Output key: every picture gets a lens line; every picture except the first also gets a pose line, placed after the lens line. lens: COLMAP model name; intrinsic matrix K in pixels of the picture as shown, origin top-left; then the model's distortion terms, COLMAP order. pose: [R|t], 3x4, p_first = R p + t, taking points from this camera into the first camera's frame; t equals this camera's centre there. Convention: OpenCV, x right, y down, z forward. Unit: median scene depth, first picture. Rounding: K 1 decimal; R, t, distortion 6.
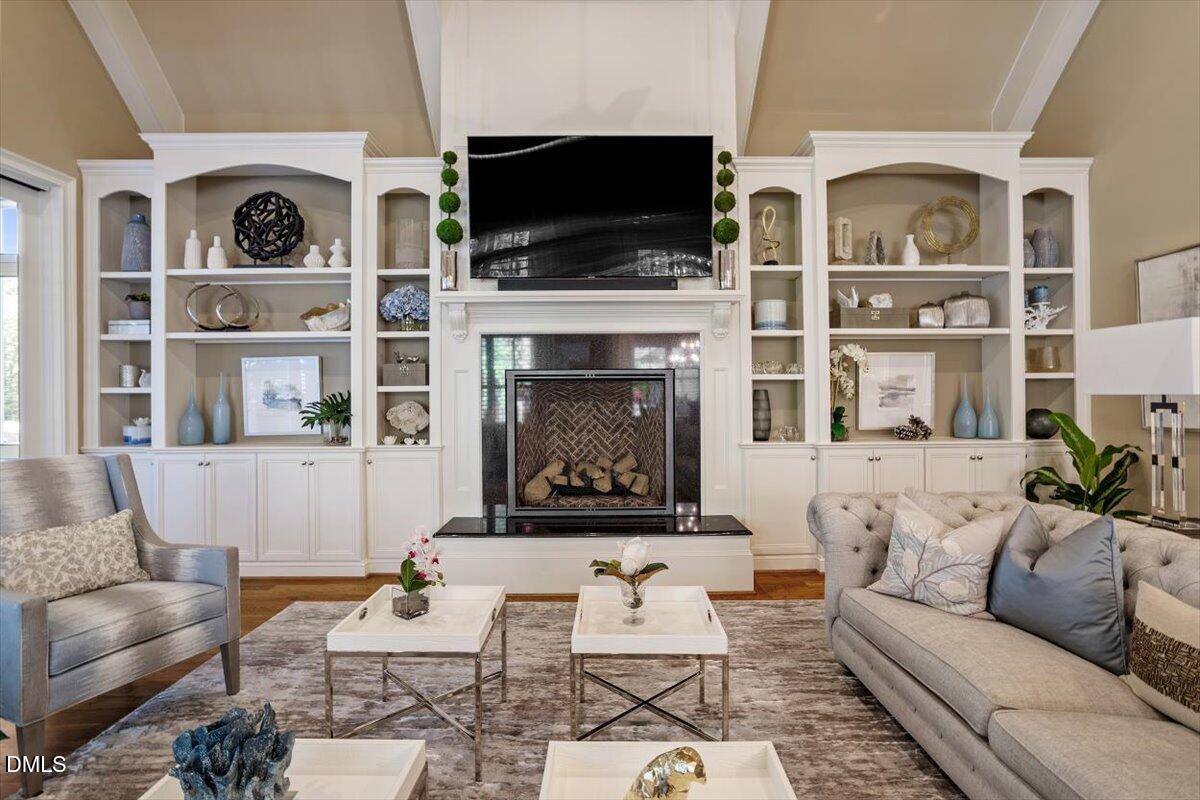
lens RADIAL K [[580.7, 0, 599.8], [0, 580.7, 390.9], [0, 0, 1]] dist [-0.052805, 0.032748]
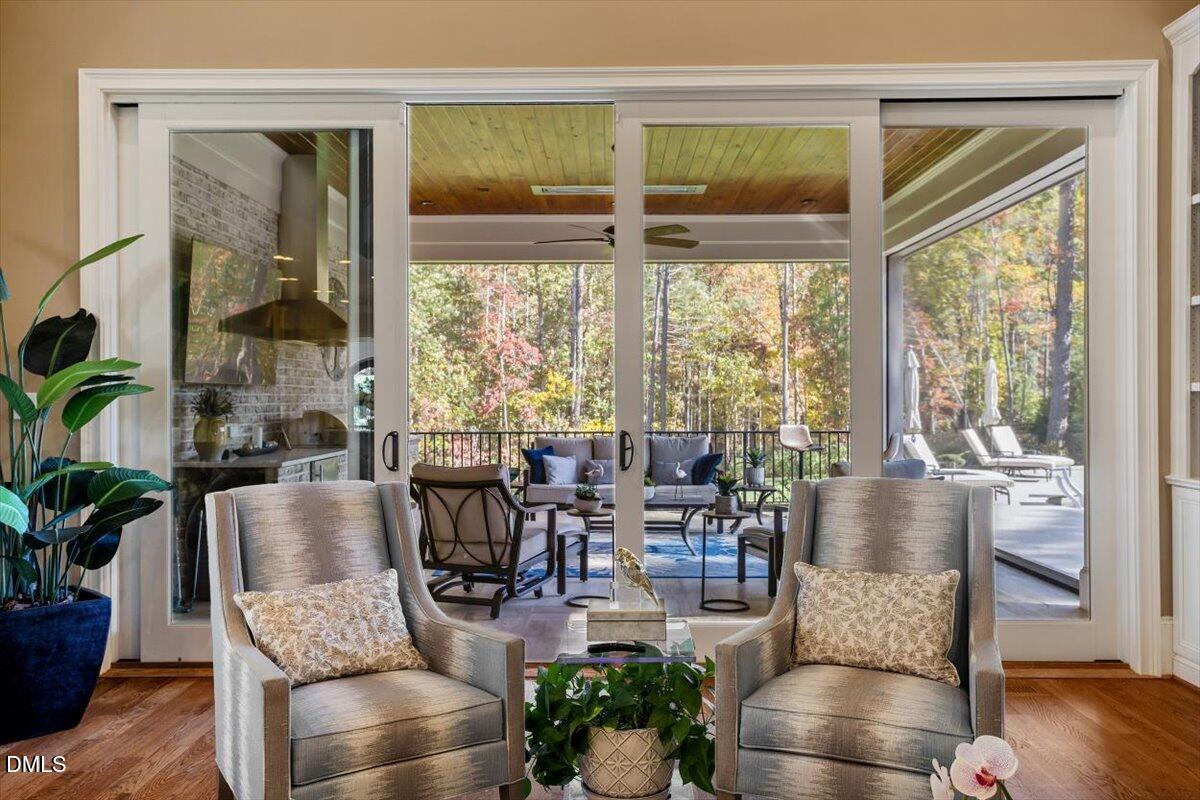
lens RADIAL K [[945.3, 0, 600.0], [0, 945.3, 400.0], [0, 0, 1]] dist [0.000766, 0.003841]
pose [[-0.014646, 0.010458, -0.999838, 0.166727], [0.007678, 0.999917, 0.010346, -0.001952], [0.999863, -0.007525, -0.014725, 0.372608]]
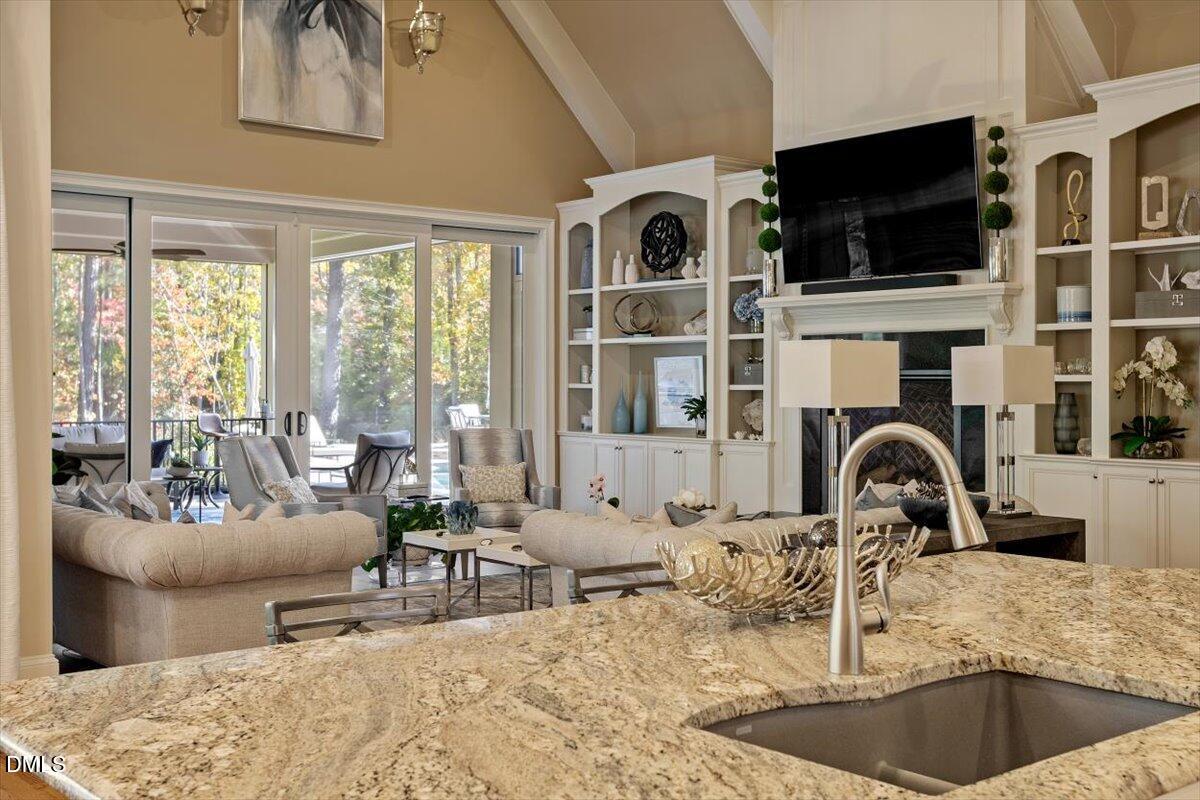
lens RADIAL K [[1274.8, 0, 598.5], [0, 1274.8, 385.5], [0, 0, 1]] dist [0.014329, 0.008859]
pose [[0.633491, 0.009914, -0.773687, 1.322803], [-0.001703, 0.999933, 0.011419, -0.033567], [0.773748, -0.005917, 0.633465, -0.715351]]
